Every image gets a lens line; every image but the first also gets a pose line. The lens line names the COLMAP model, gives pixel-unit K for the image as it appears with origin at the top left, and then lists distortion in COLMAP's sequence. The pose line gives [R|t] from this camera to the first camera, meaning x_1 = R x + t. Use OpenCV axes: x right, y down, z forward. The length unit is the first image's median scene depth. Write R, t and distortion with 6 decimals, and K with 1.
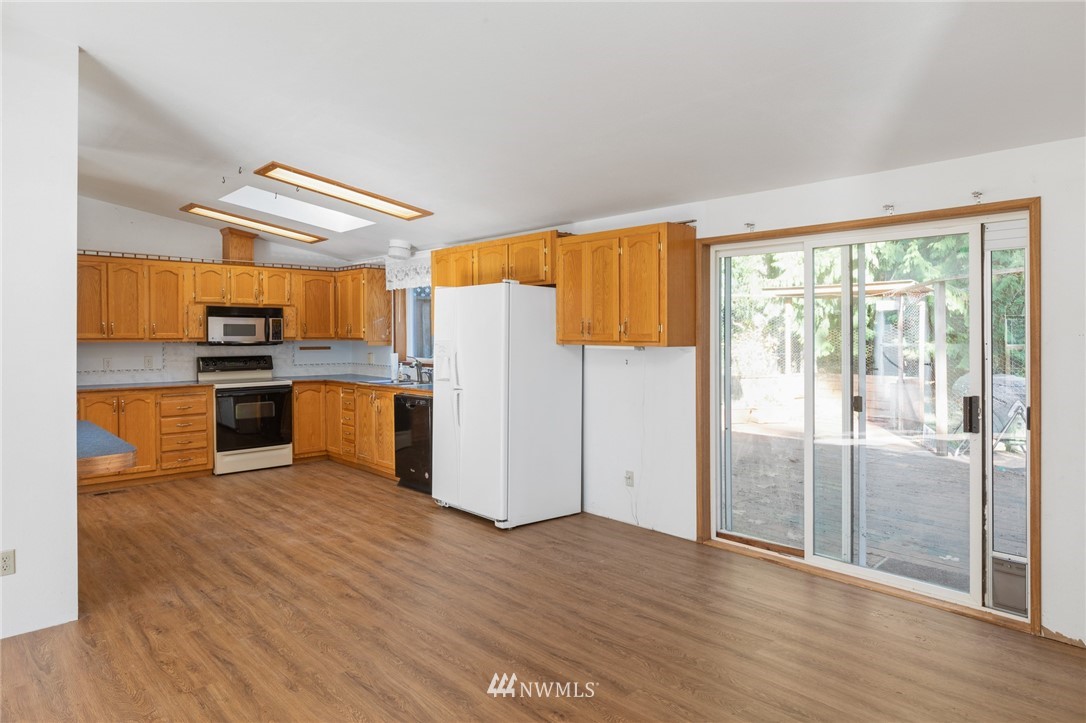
lens RADIAL K [[641.4, 0, 531.5], [0, 641.4, 350.9], [0, 0, 1]] dist [-0.007651, -0.001449]
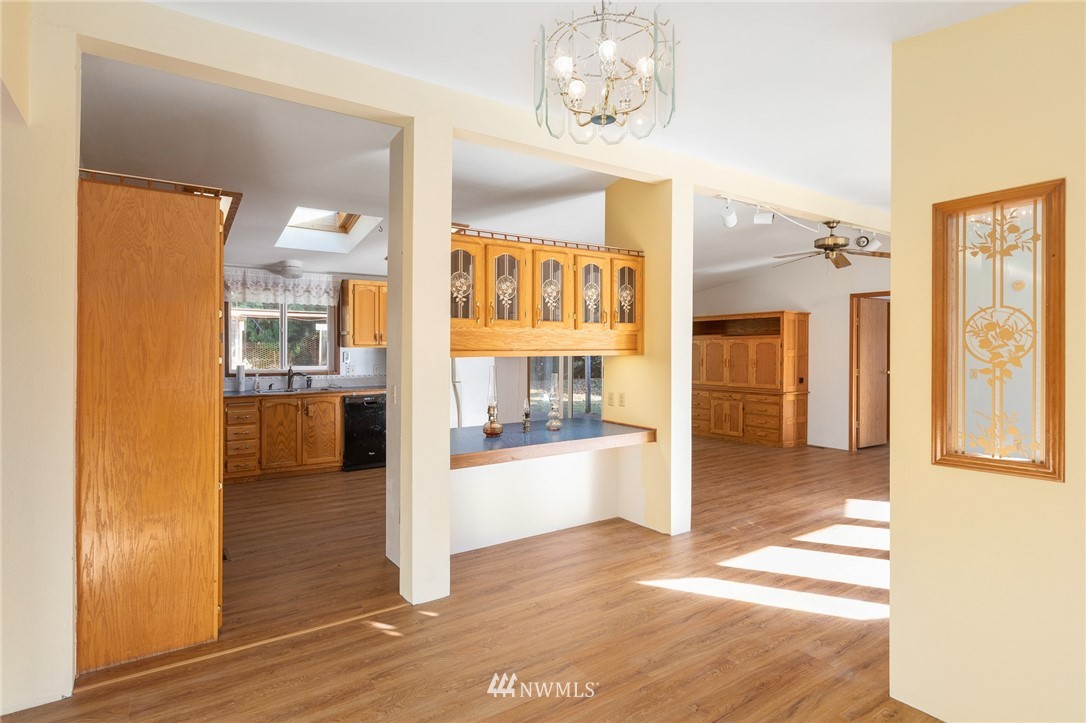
lens RADIAL K [[544.6, 0, 526.8], [0, 544.6, 355.3], [0, 0, 1]] dist [-0.005223, 0.001127]
pose [[0.169965, -0.017368, 0.985297, -1.098554], [0.018337, 0.999727, 0.014459, -0.017506], [-0.985279, 0.015609, 0.170237, 0.467572]]
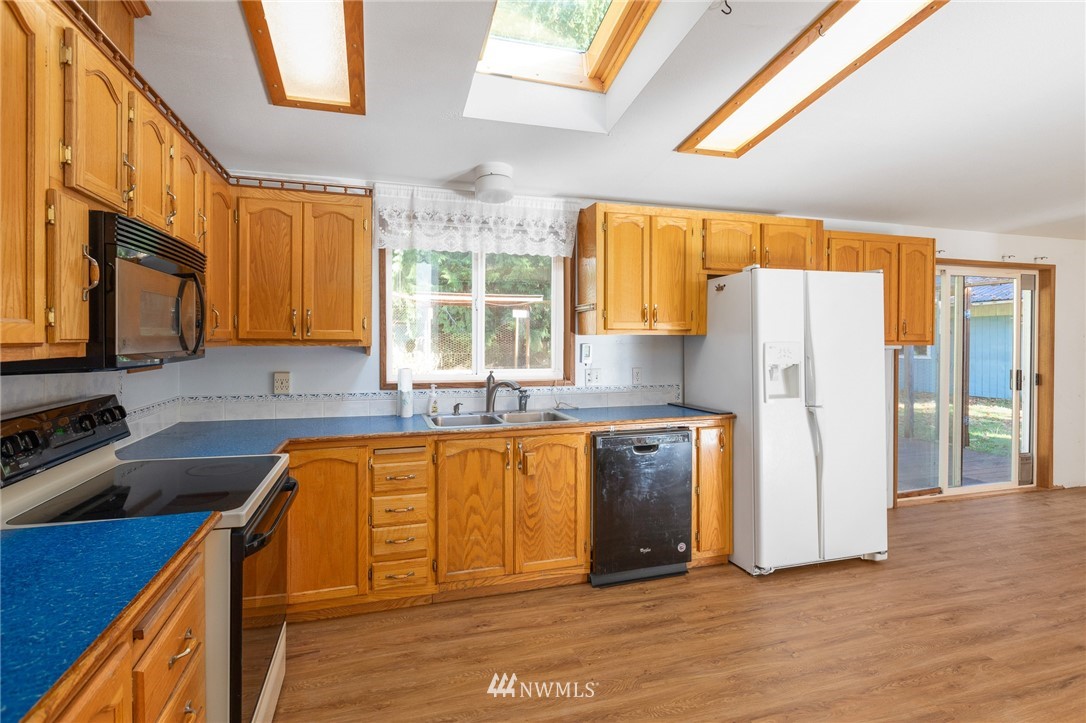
lens RADIAL K [[544.6, 0, 552.2], [0, 544.6, 341.6], [0, 0, 1]] dist [-0.005223, 0.001127]
pose [[0.435032, -0.007109, 0.900387, -0.644231], [0.020633, 0.999785, -0.002075, -0.016575], [-0.900179, 0.019480, 0.435085, 0.777770]]
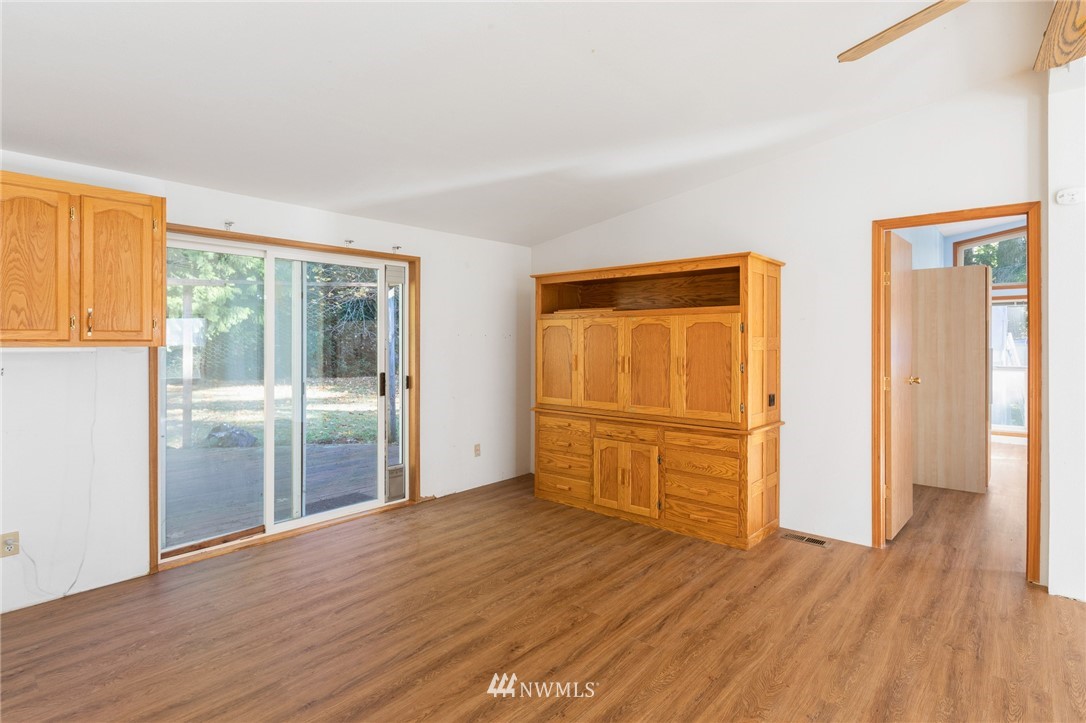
lens RADIAL K [[544.6, 0, 542.3], [0, 544.6, 332.6], [0, 0, 1]] dist [-0.005223, 0.001127]
pose [[-0.100577, 0.005236, 0.994916, -0.357482], [0.016952, 0.999850, -0.003548, -0.008380], [-0.994785, 0.016509, -0.100650, 0.378089]]
